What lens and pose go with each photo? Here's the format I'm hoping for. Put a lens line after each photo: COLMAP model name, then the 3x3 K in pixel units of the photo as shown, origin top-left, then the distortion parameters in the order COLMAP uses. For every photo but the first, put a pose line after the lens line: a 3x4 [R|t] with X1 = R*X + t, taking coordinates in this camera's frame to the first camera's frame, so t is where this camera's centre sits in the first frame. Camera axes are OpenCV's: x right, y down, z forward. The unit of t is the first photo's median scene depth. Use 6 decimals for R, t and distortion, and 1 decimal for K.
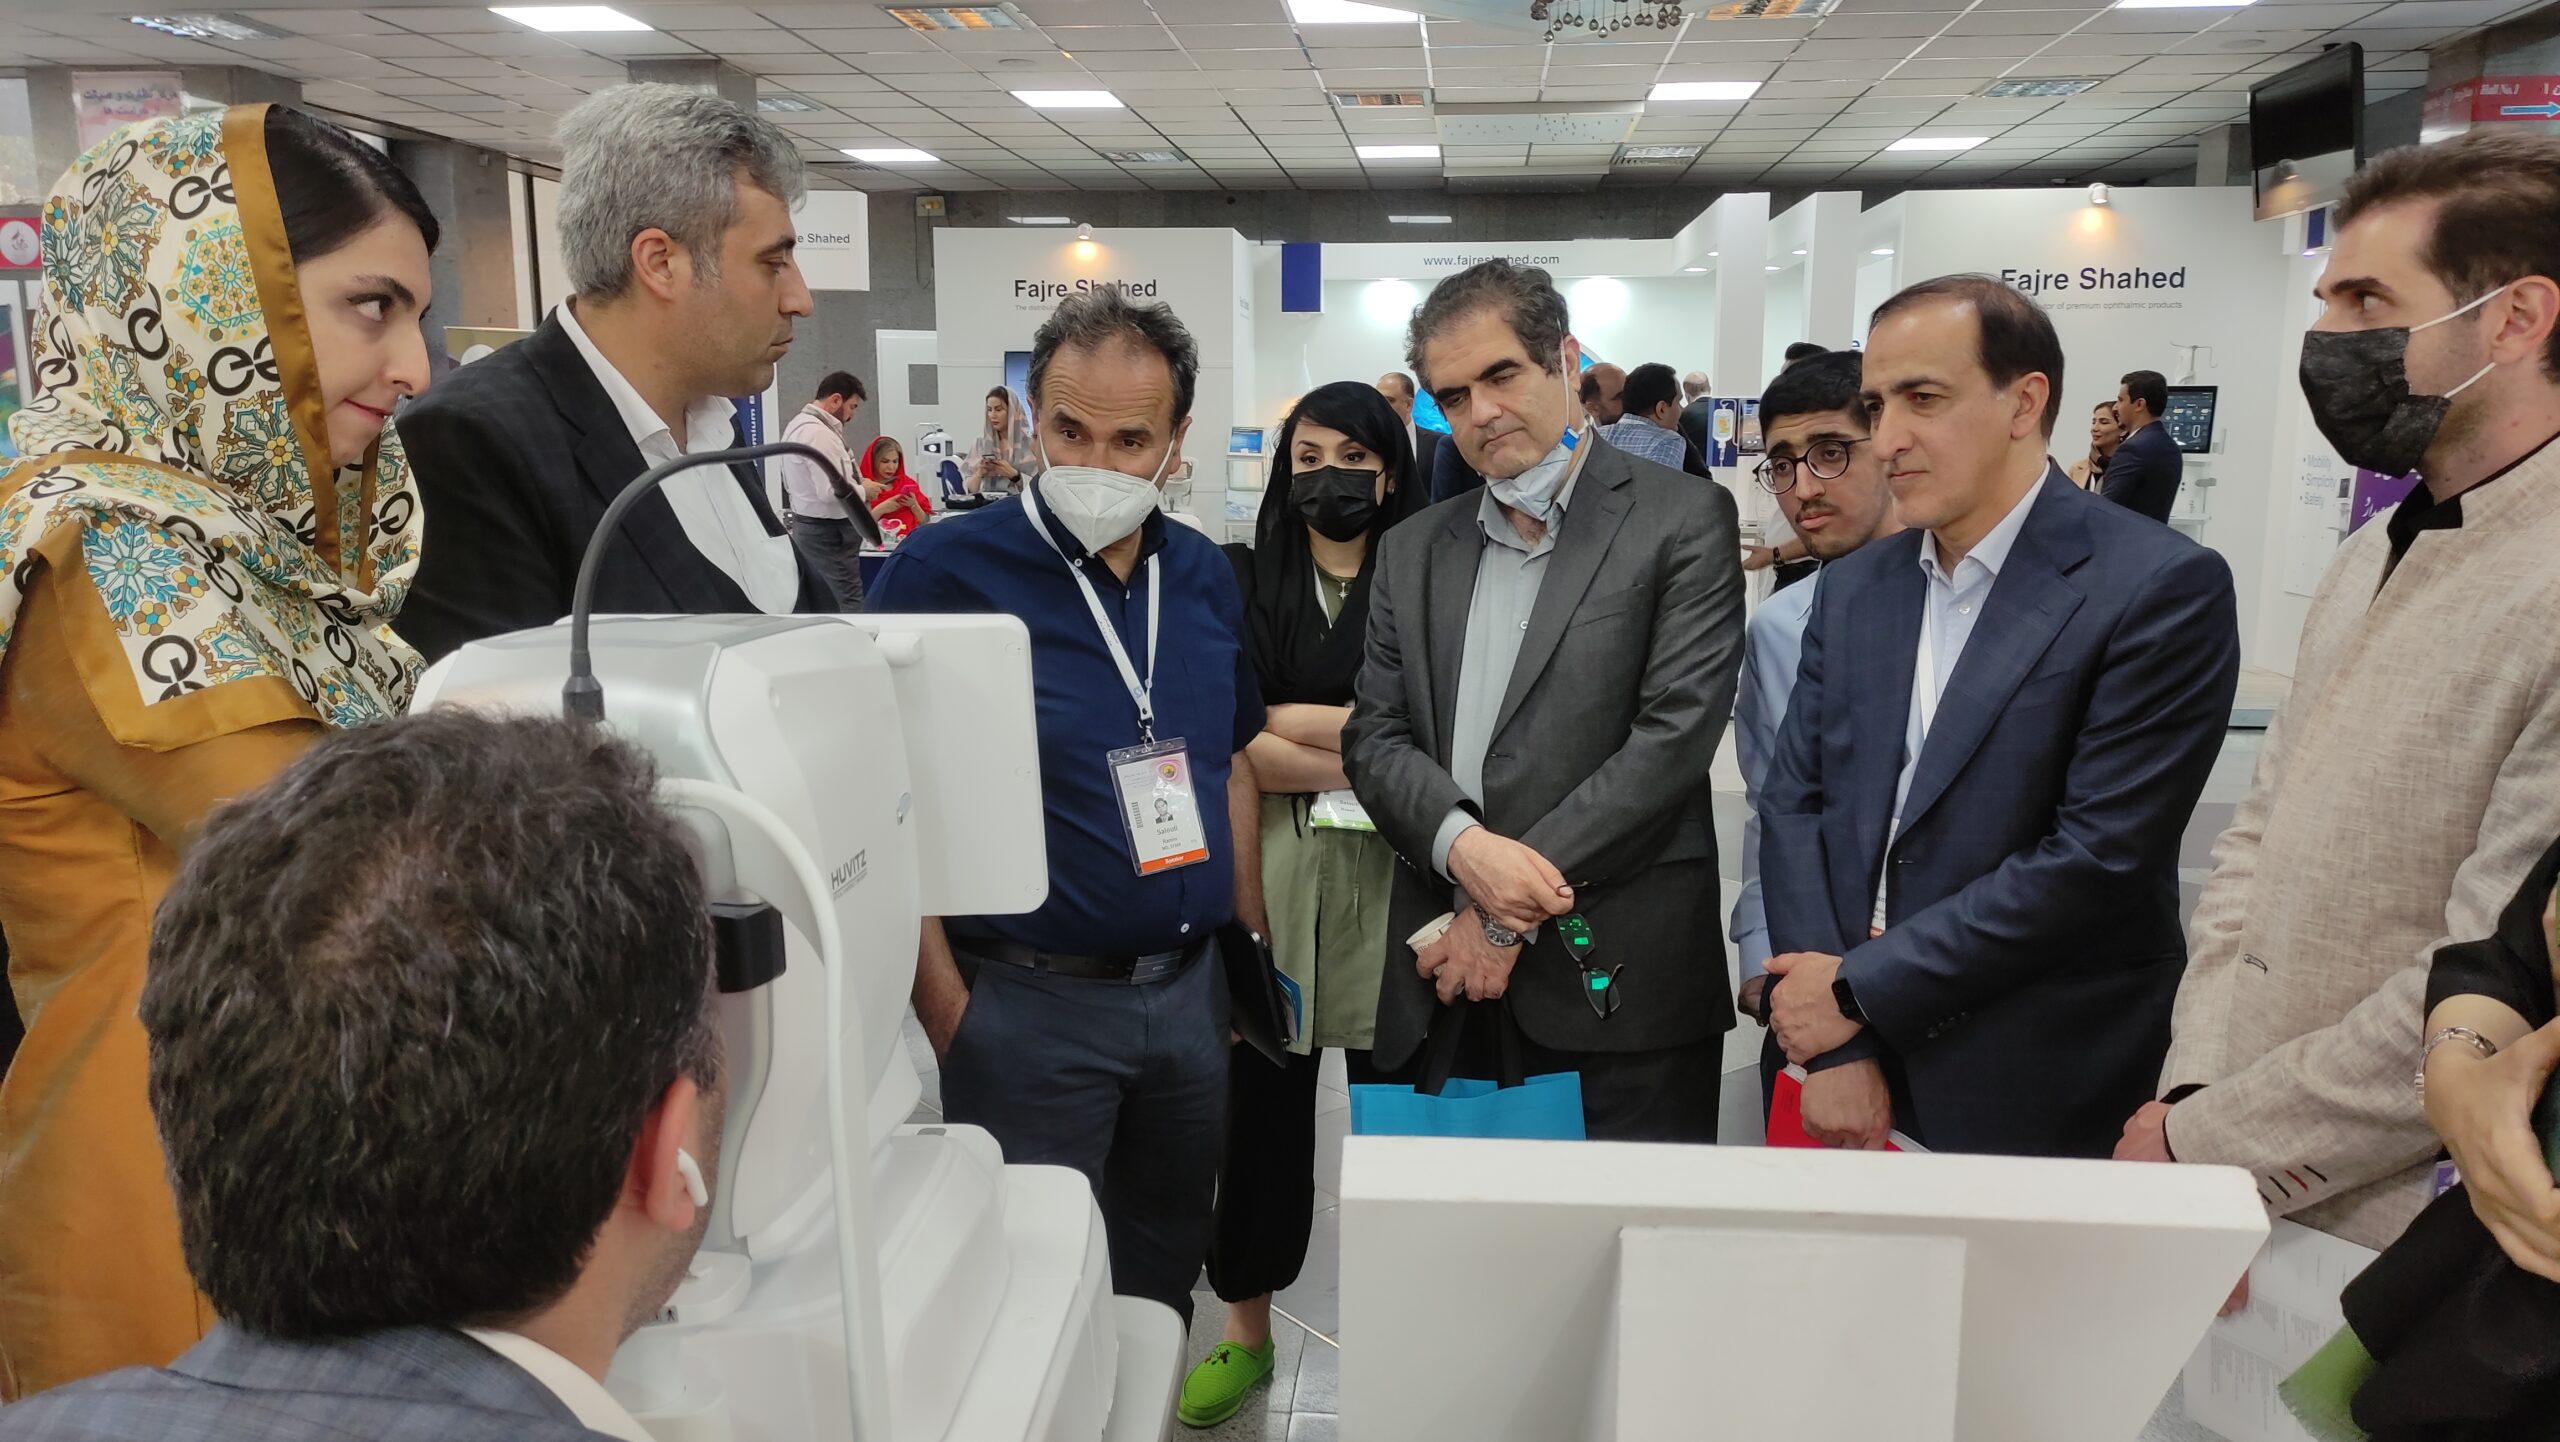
lens RADIAL K [[1898.9, 0, 1272.8], [0, 1898.9, 722.5], [0, 0, 1]] dist [0.075809, -0.089881]
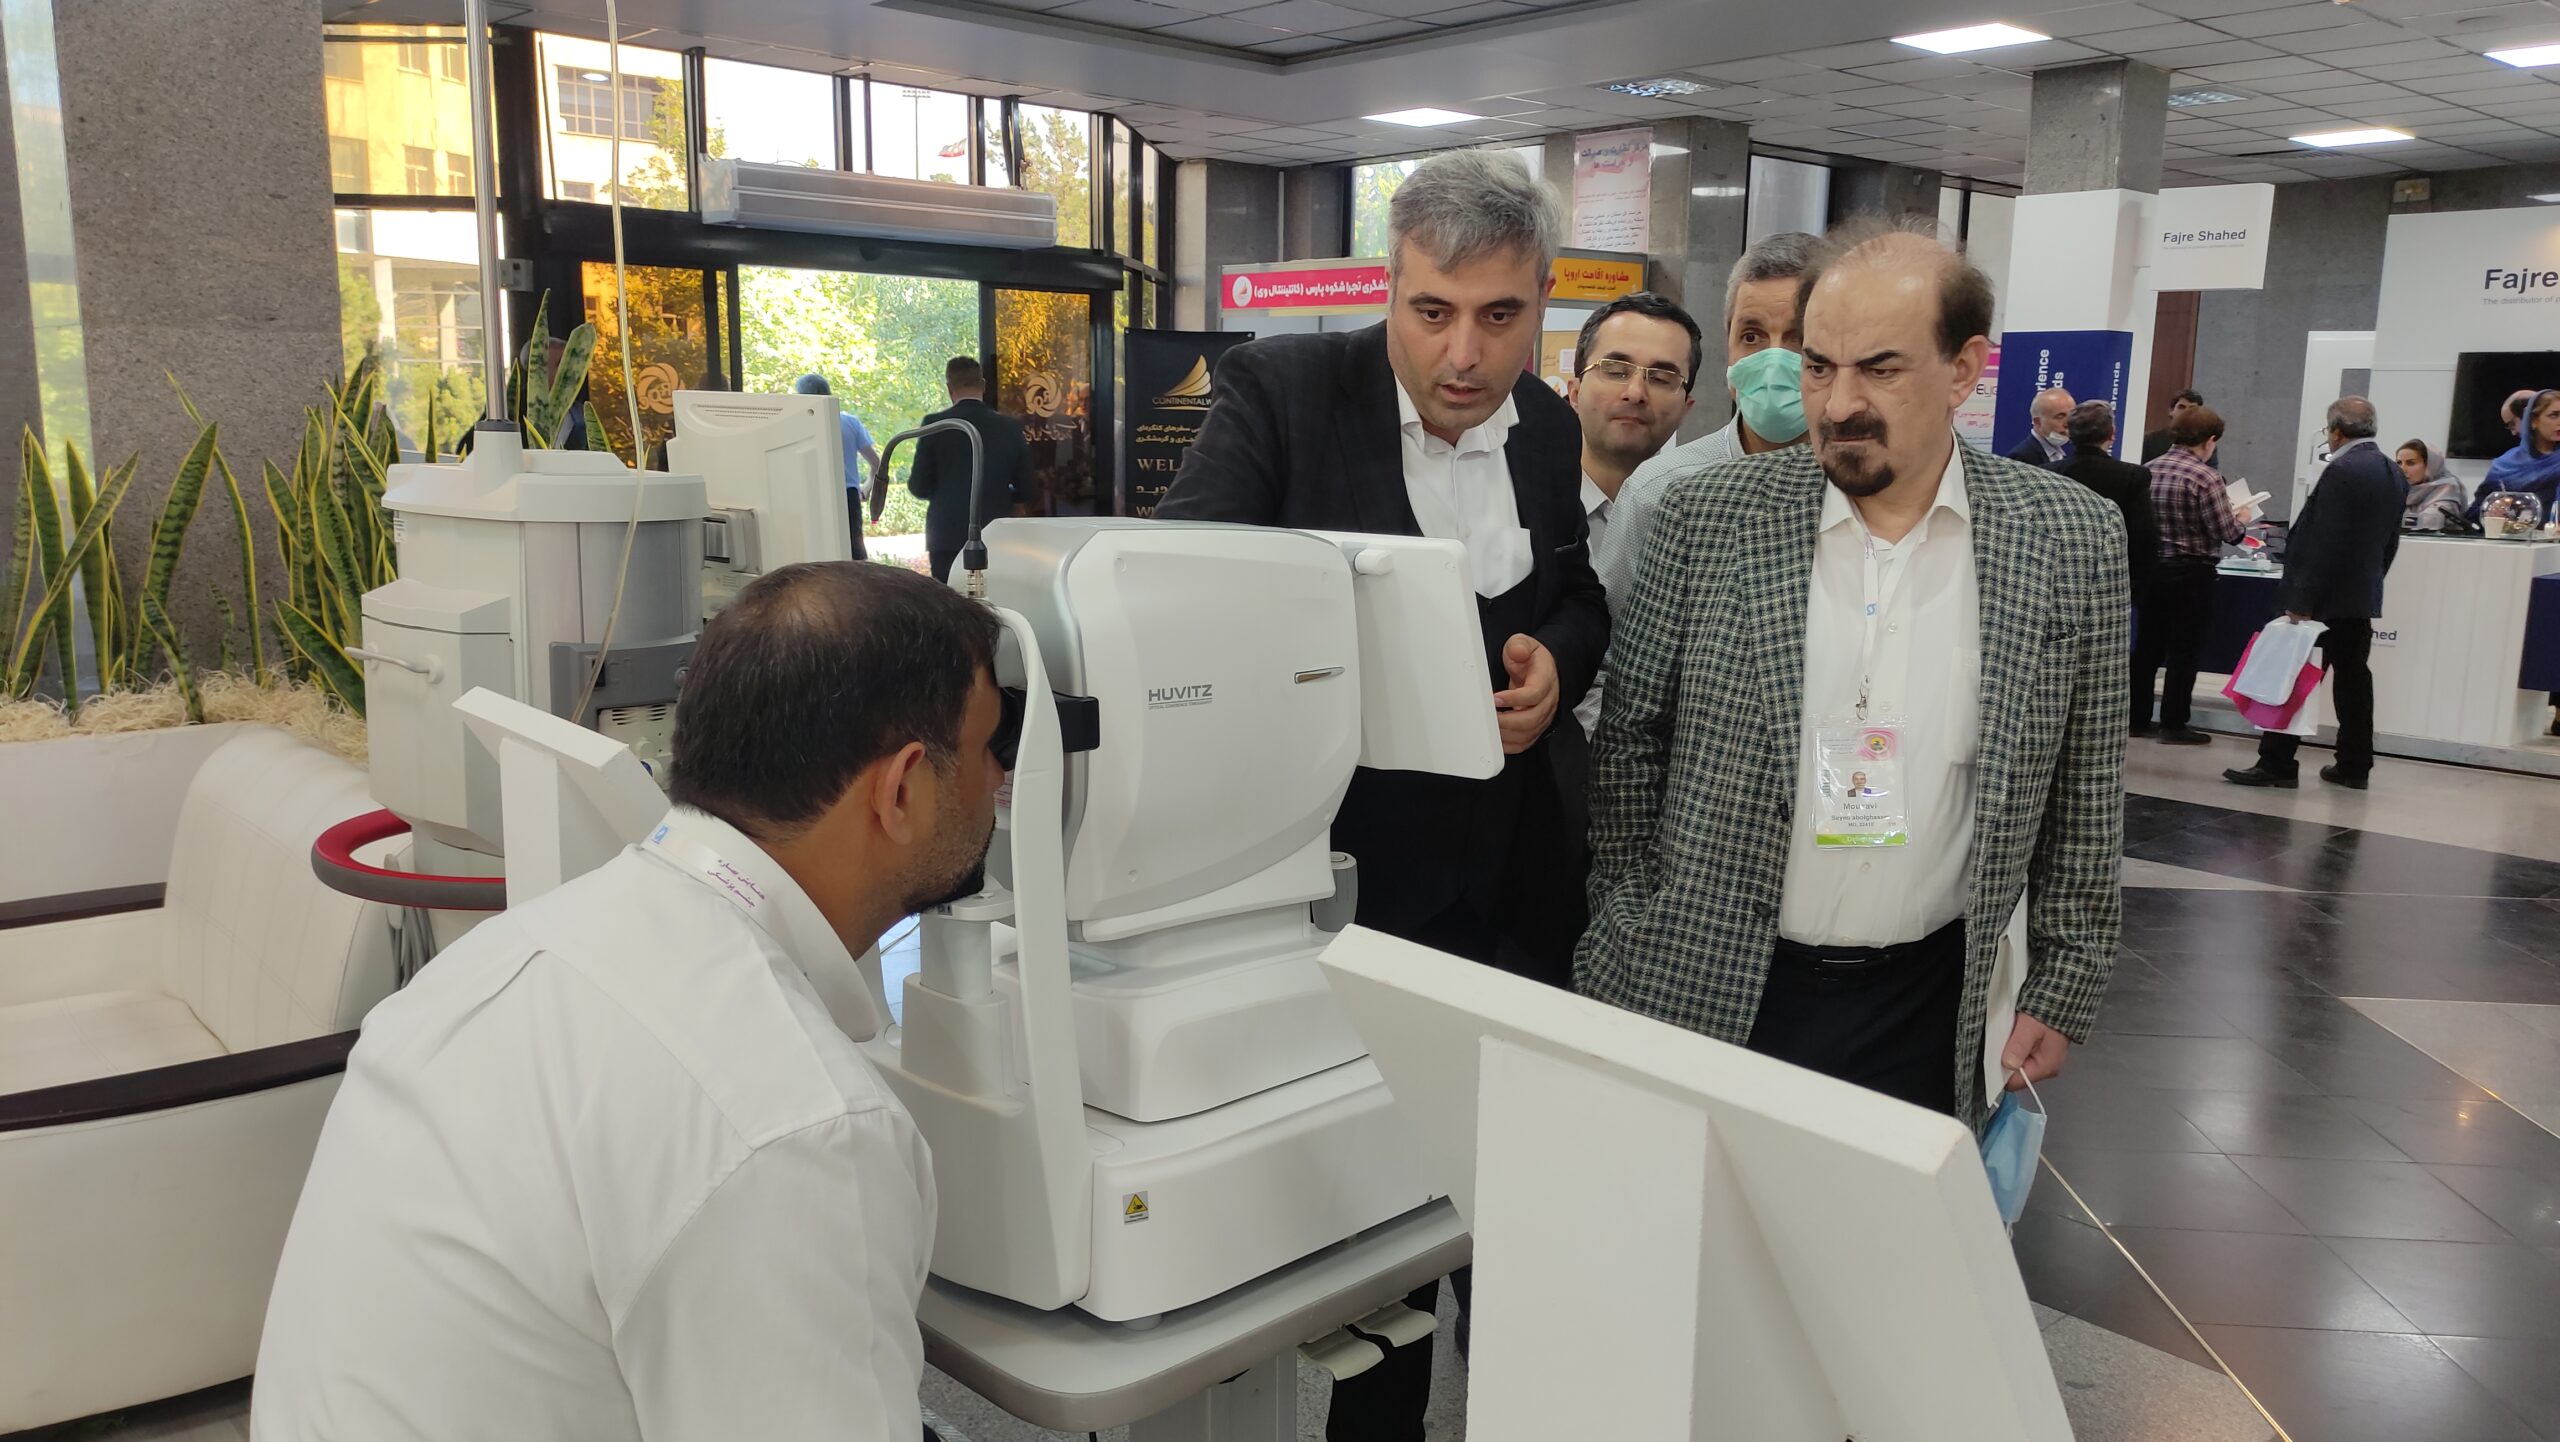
lens RADIAL K [[1898.9, 0, 1272.8], [0, 1898.9, 722.5], [0, 0, 1]] dist [0.075809, -0.089881]
pose [[0.724823, 0.122668, -0.677927, 0.104073], [-0.126463, 0.990990, 0.044104, 0.002792], [0.677229, 0.053765, 0.733805, -0.001466]]
